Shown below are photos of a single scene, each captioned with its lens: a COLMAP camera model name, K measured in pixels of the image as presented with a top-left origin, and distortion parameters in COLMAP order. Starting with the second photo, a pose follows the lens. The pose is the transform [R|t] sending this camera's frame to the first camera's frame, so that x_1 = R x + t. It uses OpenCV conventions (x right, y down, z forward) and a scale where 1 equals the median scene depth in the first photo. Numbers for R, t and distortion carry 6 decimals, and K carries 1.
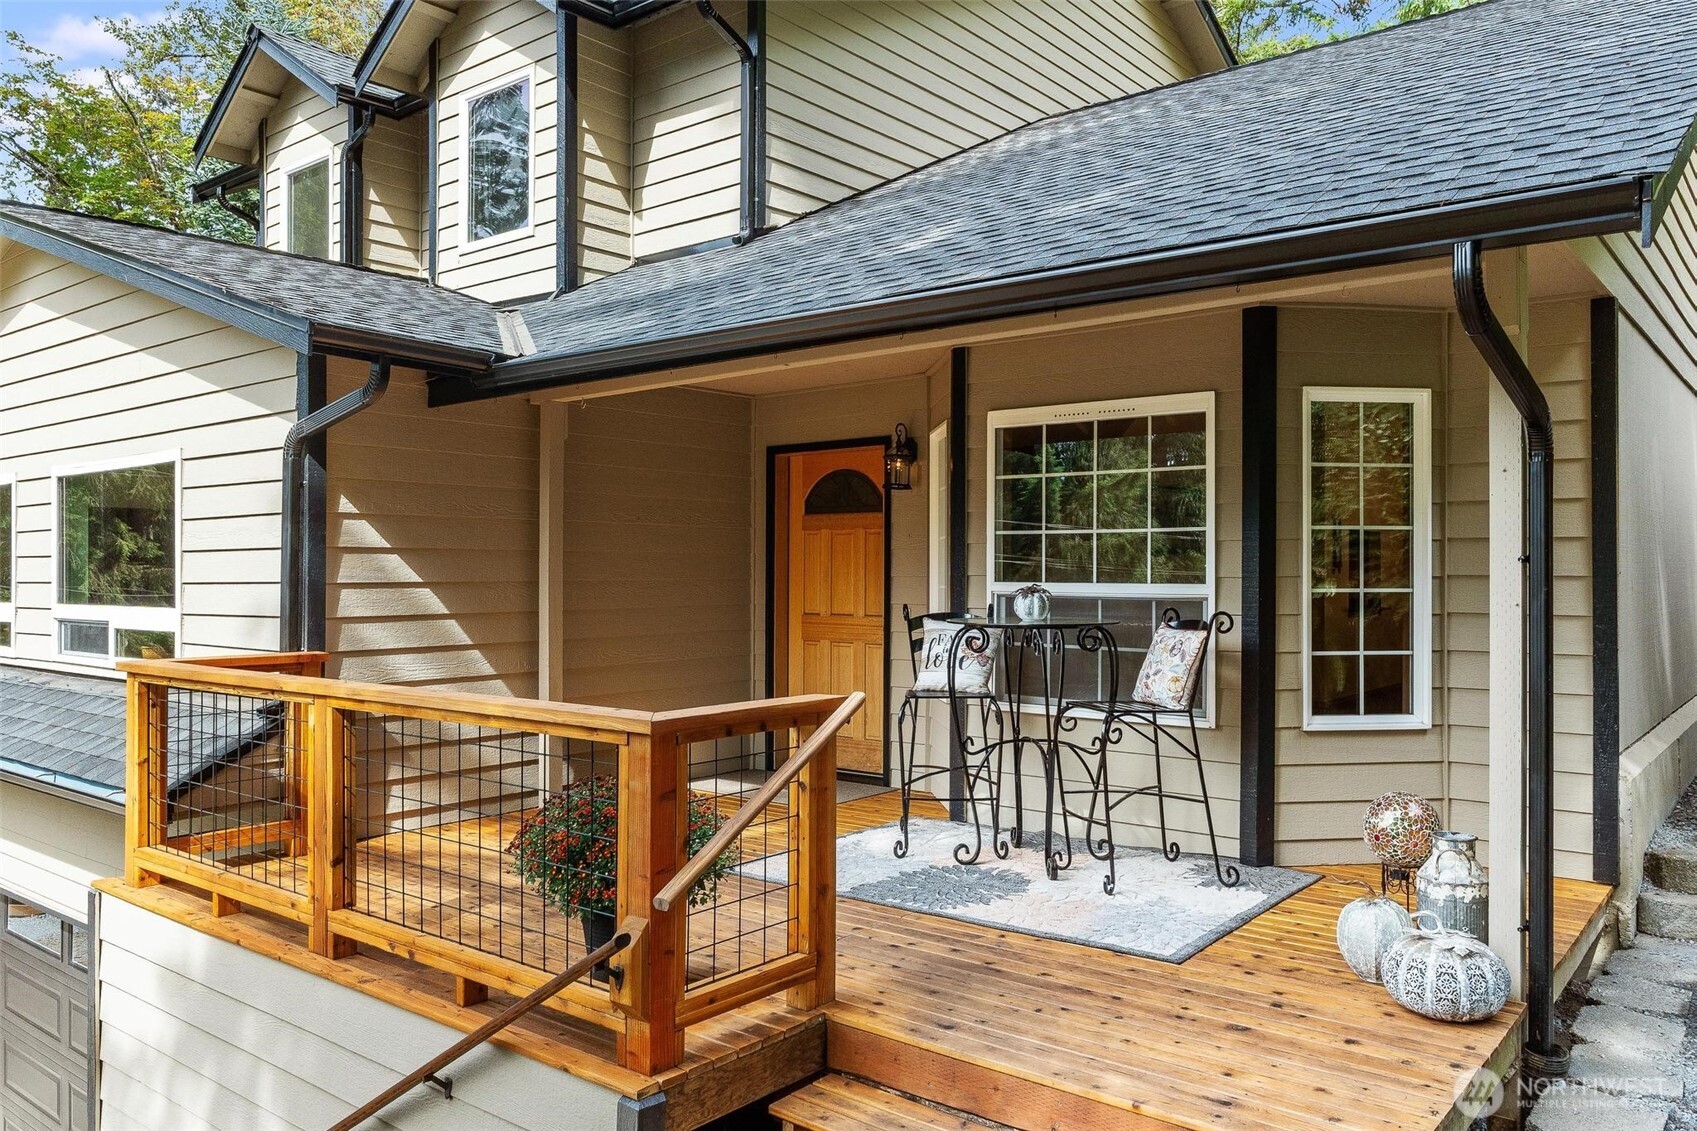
lens RADIAL K [[1258.1, 0, 849.5], [0, 1258.1, 565.4], [0, 0, 1]] dist [-0.003924, -0.001504]
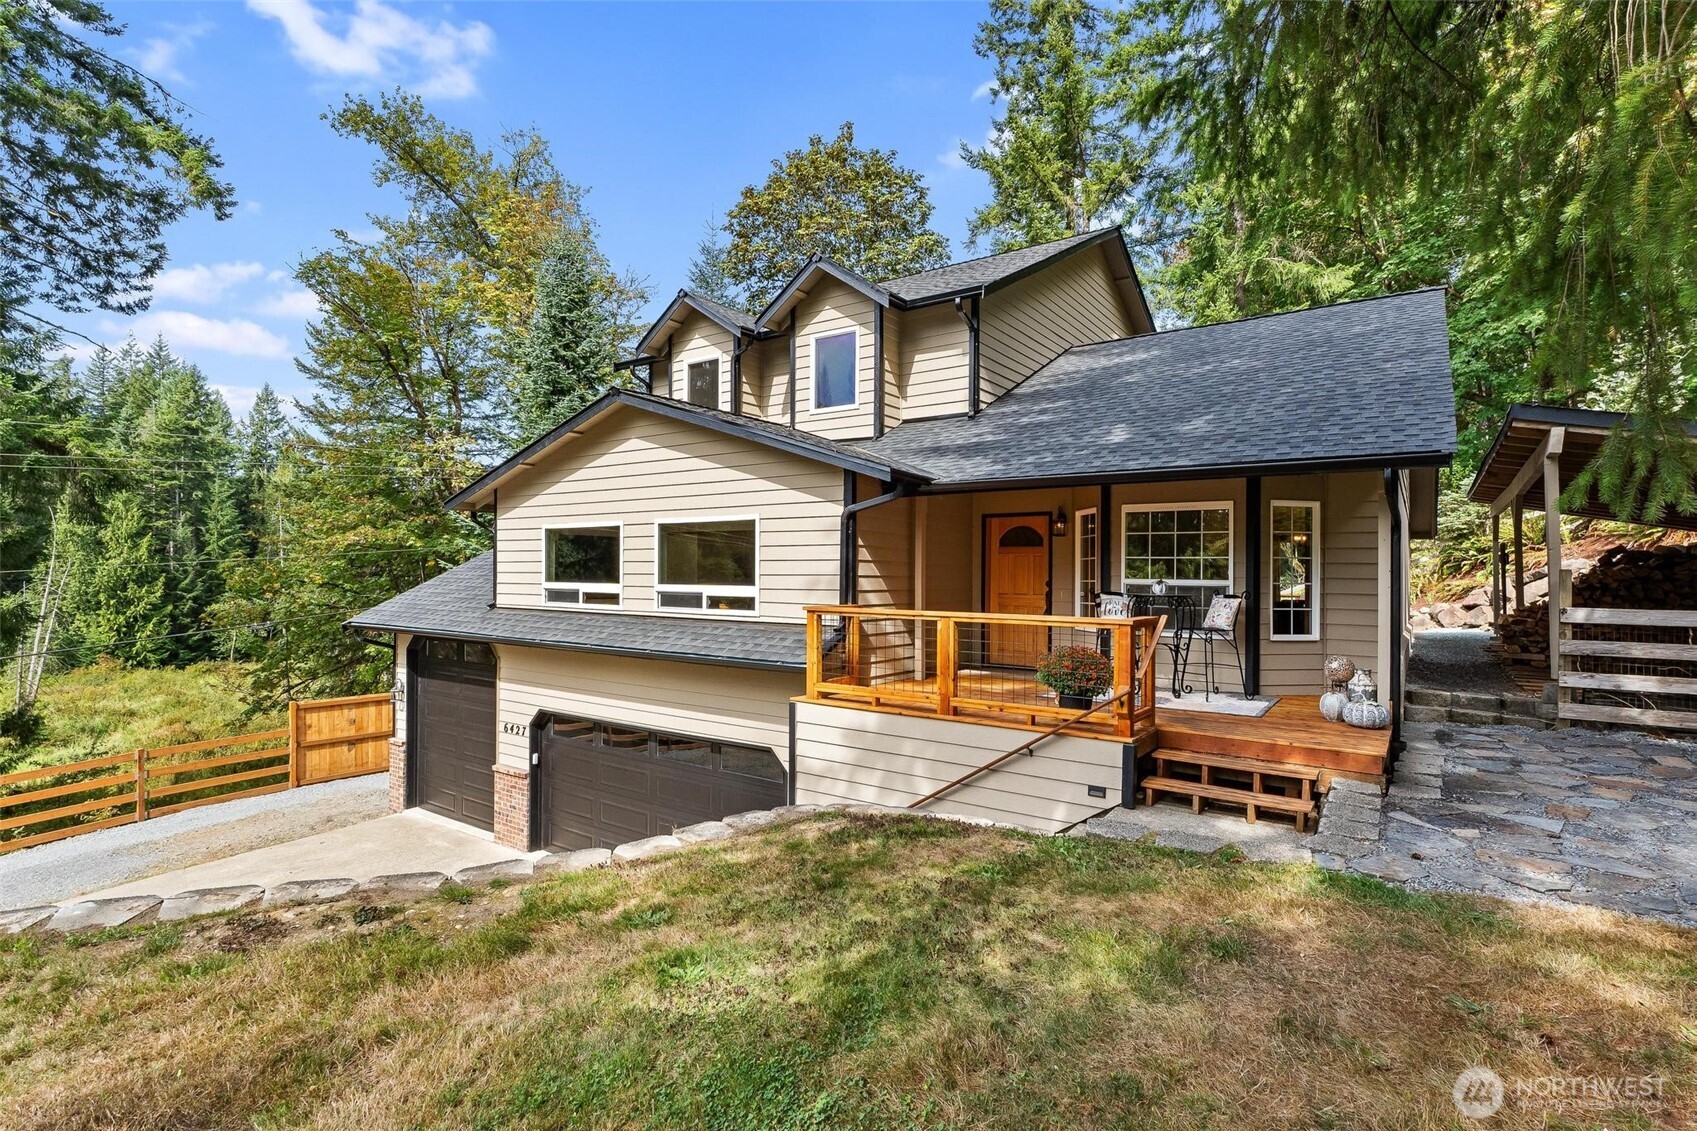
lens RADIAL K [[820.6, 0, 846.3], [0, 820.6, 569.0], [0, 0, 1]] dist [-0.003399, 0.000302]
pose [[0.997865, 0.013678, 0.063867, -0.402089], [-0.013430, 0.999901, -0.004303, 0.006977], [-0.063920, 0.003436, 0.997949, -0.384772]]
